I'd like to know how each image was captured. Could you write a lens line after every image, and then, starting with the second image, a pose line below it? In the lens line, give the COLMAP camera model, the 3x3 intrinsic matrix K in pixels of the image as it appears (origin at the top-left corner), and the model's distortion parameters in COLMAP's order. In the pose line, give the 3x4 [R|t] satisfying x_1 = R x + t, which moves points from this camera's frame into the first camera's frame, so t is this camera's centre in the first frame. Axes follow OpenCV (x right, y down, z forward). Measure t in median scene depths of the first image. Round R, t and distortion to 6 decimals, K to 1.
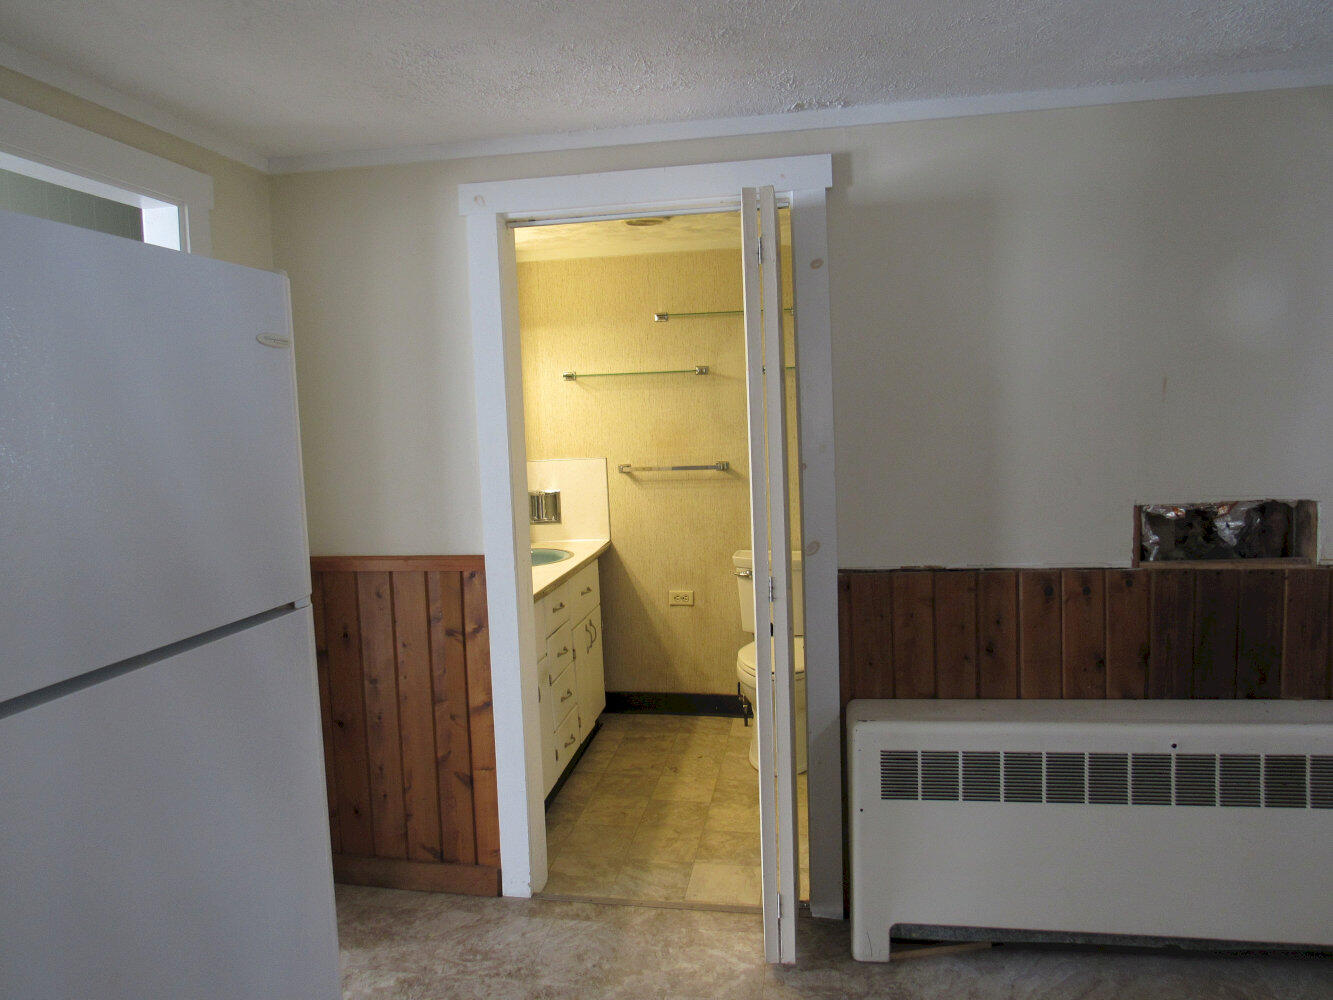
lens RADIAL K [[948.5, 0, 666.5], [0, 948.5, 500.9], [0, 0, 1]] dist [-0.043266, -0.000216]
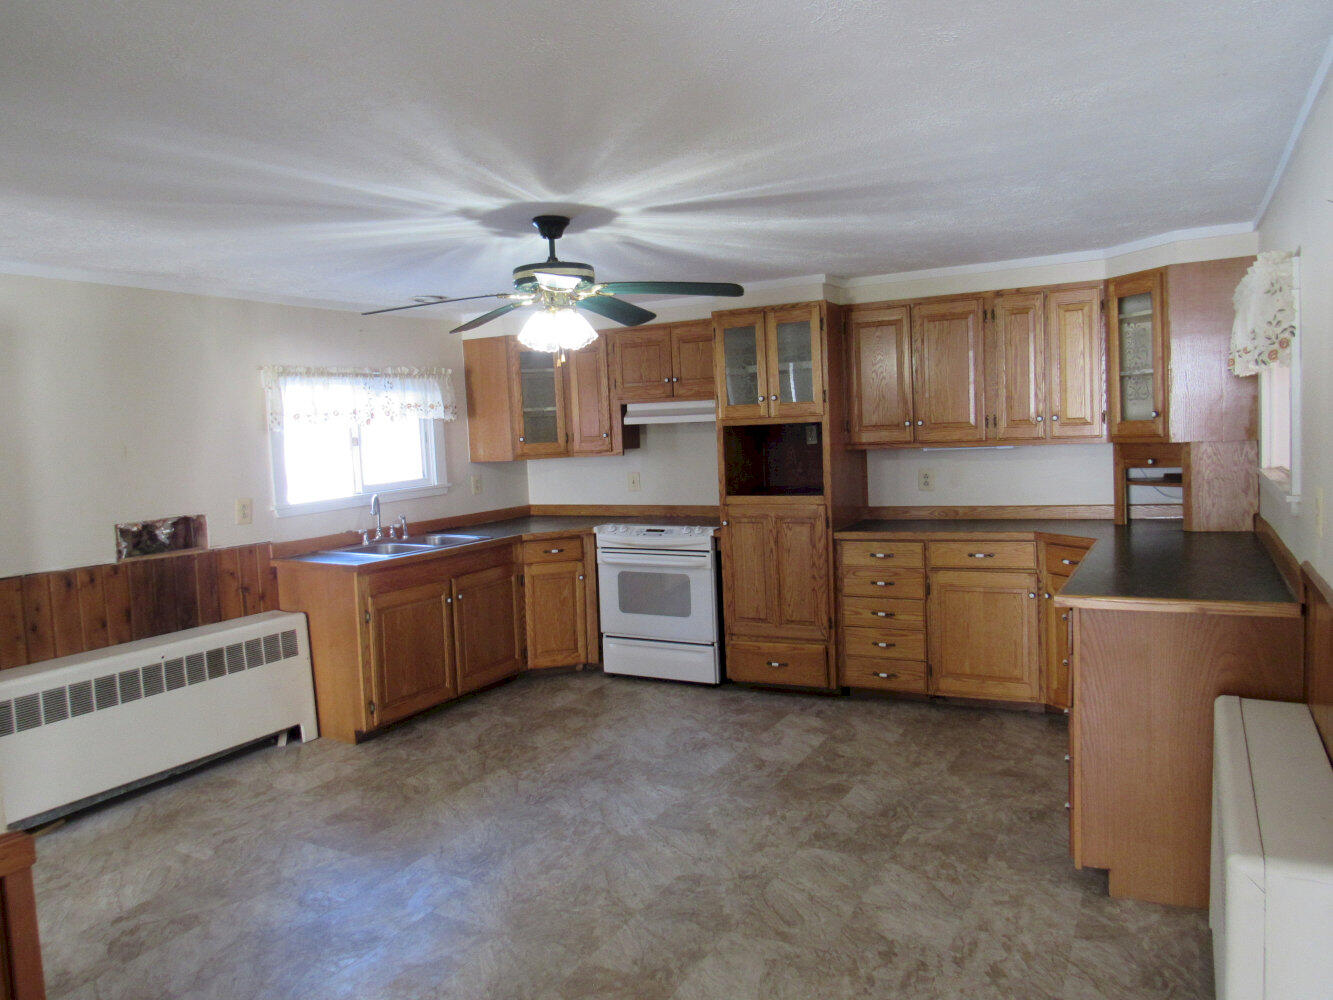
lens RADIAL K [[948.5, 0, 667.1], [0, 948.5, 497.4], [0, 0, 1]] dist [-0.043266, -0.000216]
pose [[0.325949, -0.044856, 0.944323, -0.731821], [0.096066, 0.995275, 0.014118, 0.026476], [-0.940494, 0.086116, 0.328718, -0.459035]]
